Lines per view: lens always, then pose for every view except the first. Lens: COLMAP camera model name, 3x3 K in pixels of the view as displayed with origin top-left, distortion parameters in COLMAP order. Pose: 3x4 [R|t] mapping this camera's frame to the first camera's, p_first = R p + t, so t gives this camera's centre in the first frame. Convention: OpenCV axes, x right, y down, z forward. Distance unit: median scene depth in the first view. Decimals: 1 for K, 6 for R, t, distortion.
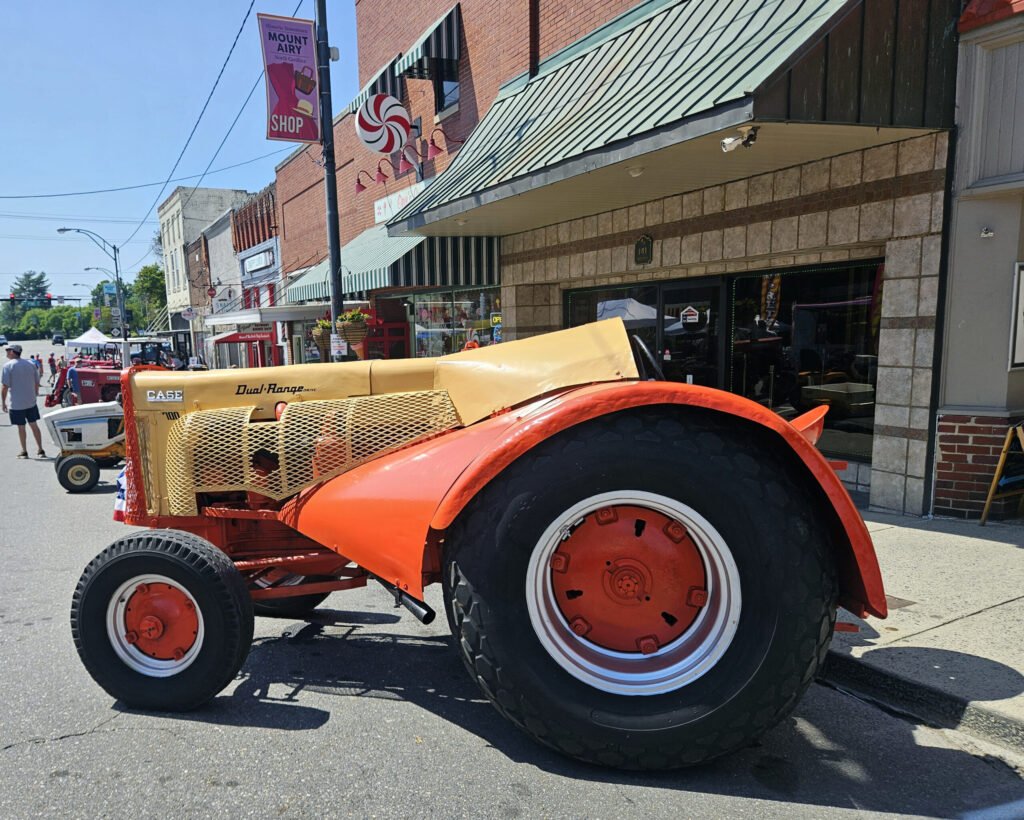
lens RADIAL K [[812.7, 0, 420.7], [0, 812.7, 453.6], [0, 0, 1]] dist [0.044402, -0.009314]
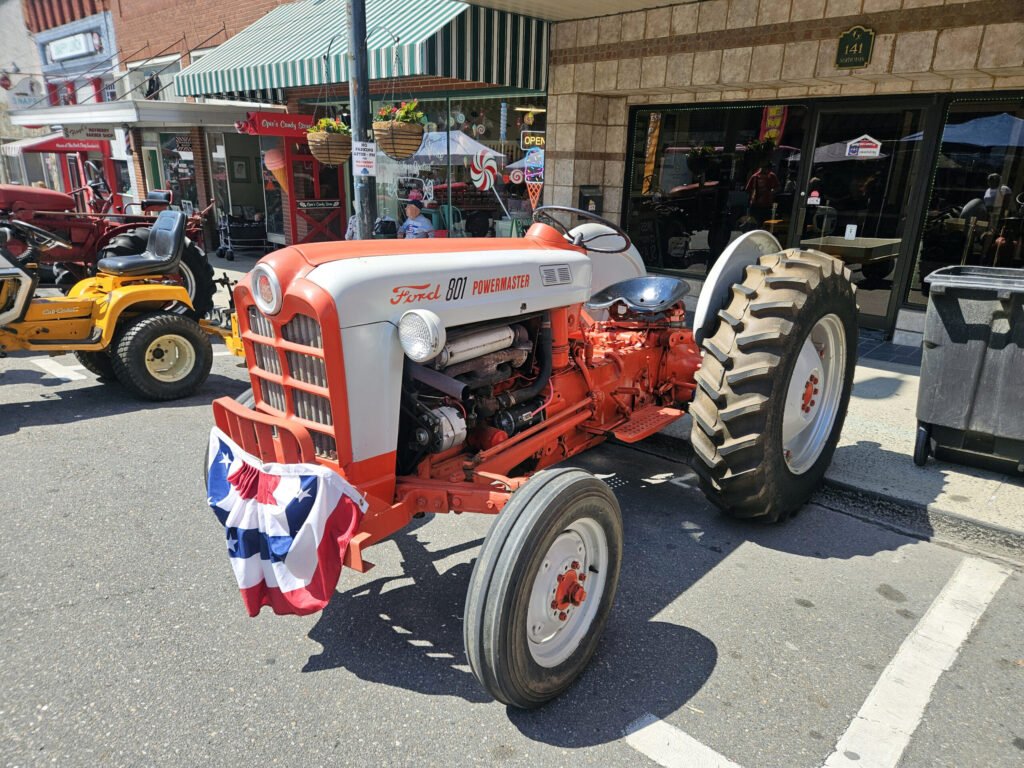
lens RADIAL K [[689.7, 0, 517.3], [0, 689.7, 396.6], [0, 0, 1]] dist [0.062419, -0.058247]
pose [[0.918859, -0.067404, 0.388786, -0.231766], [0.001341, 0.985830, 0.167744, -0.041255], [-0.394583, -0.153612, 0.905929, 0.437228]]
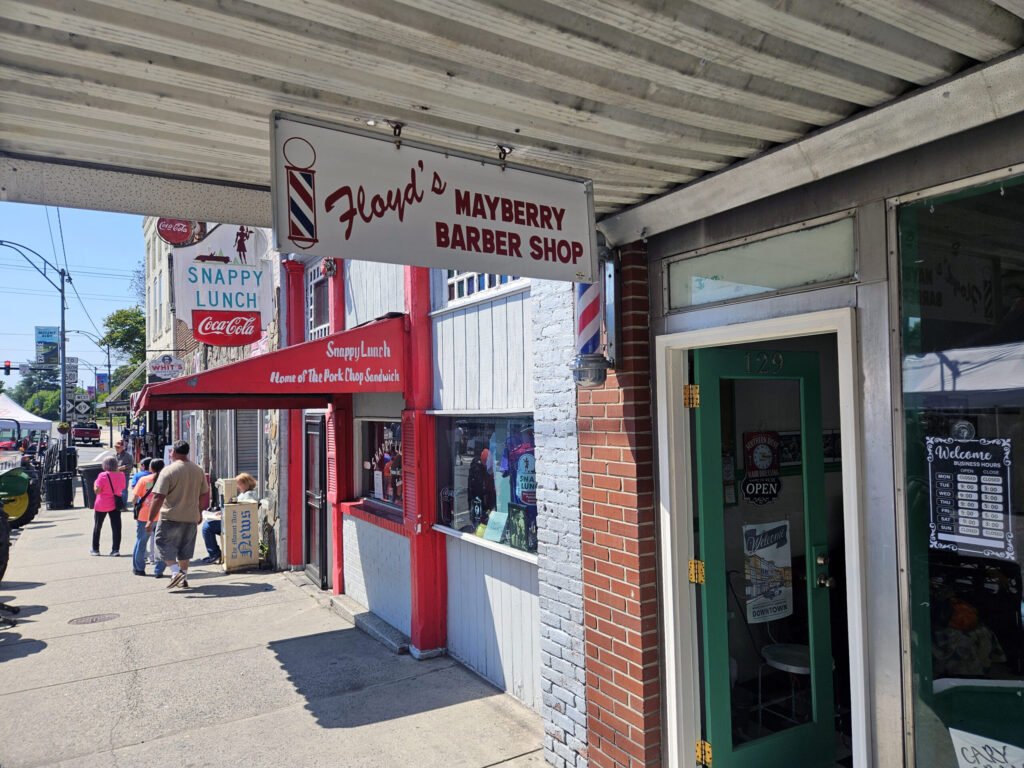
lens RADIAL K [[685.2, 0, 495.8], [0, 685.2, 387.3], [0, 0, 1]] dist [0.066732, -0.055622]
pose [[0.992927, 0.014274, 0.117867, -0.455289], [0.008532, 0.981602, -0.190745, -0.256636], [-0.118421, 0.190402, 0.974538, 2.006848]]
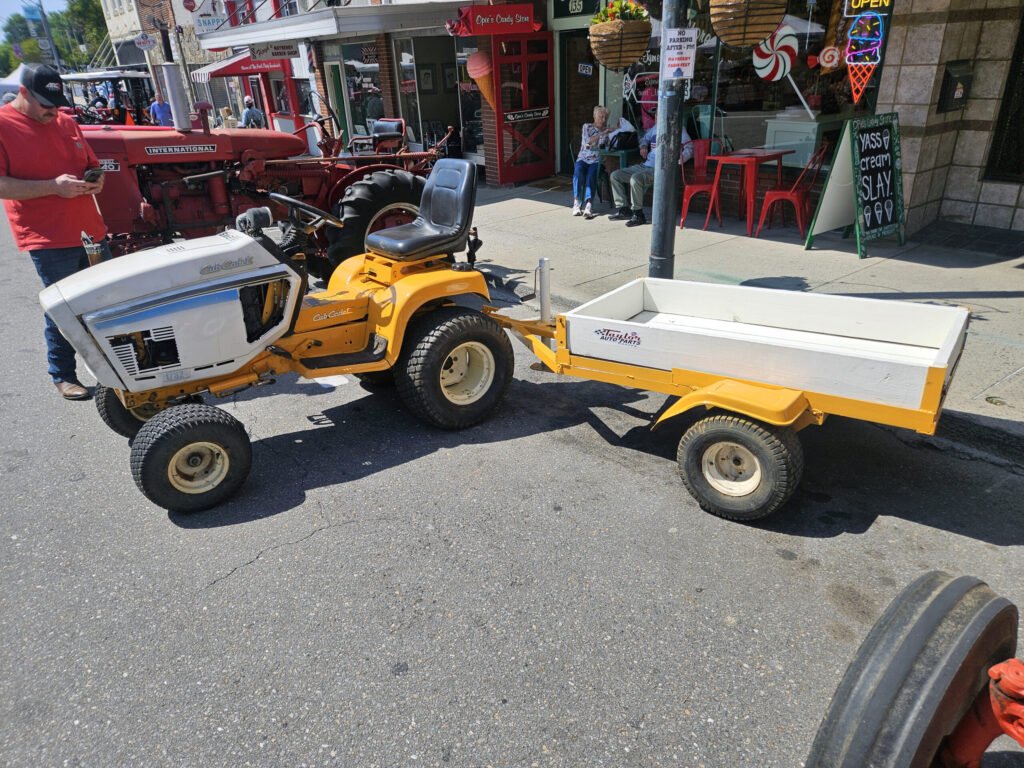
lens RADIAL K [[685.2, 0, 495.8], [0, 685.2, 387.3], [0, 0, 1]] dist [0.066732, -0.055622]
pose [[0.982410, -0.100754, 0.157225, -0.299022], [0.052119, 0.956436, 0.287253, -0.076116], [-0.179317, -0.274005, 0.944863, 0.629339]]
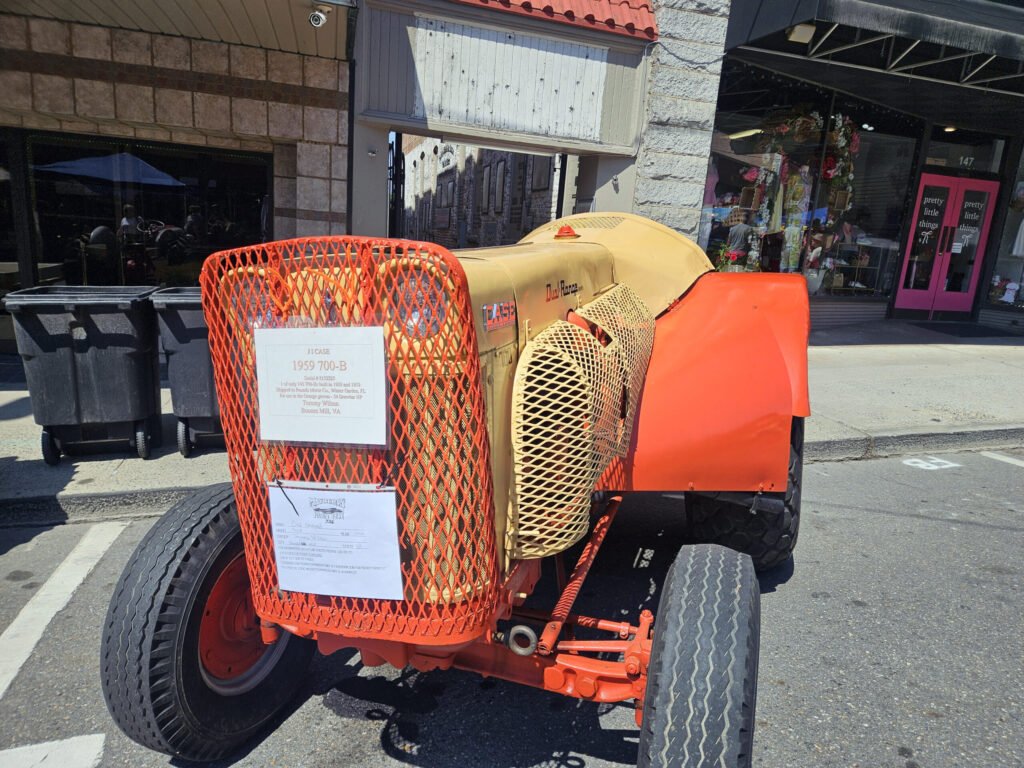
lens RADIAL K [[689.7, 0, 517.3], [0, 689.7, 396.6], [0, 0, 1]] dist [0.062419, -0.058247]
pose [[0.132659, -0.187547, 0.973256, -0.253399], [0.077387, 0.980897, 0.178471, -0.035005], [-0.988136, 0.051642, 0.144638, 0.349626]]
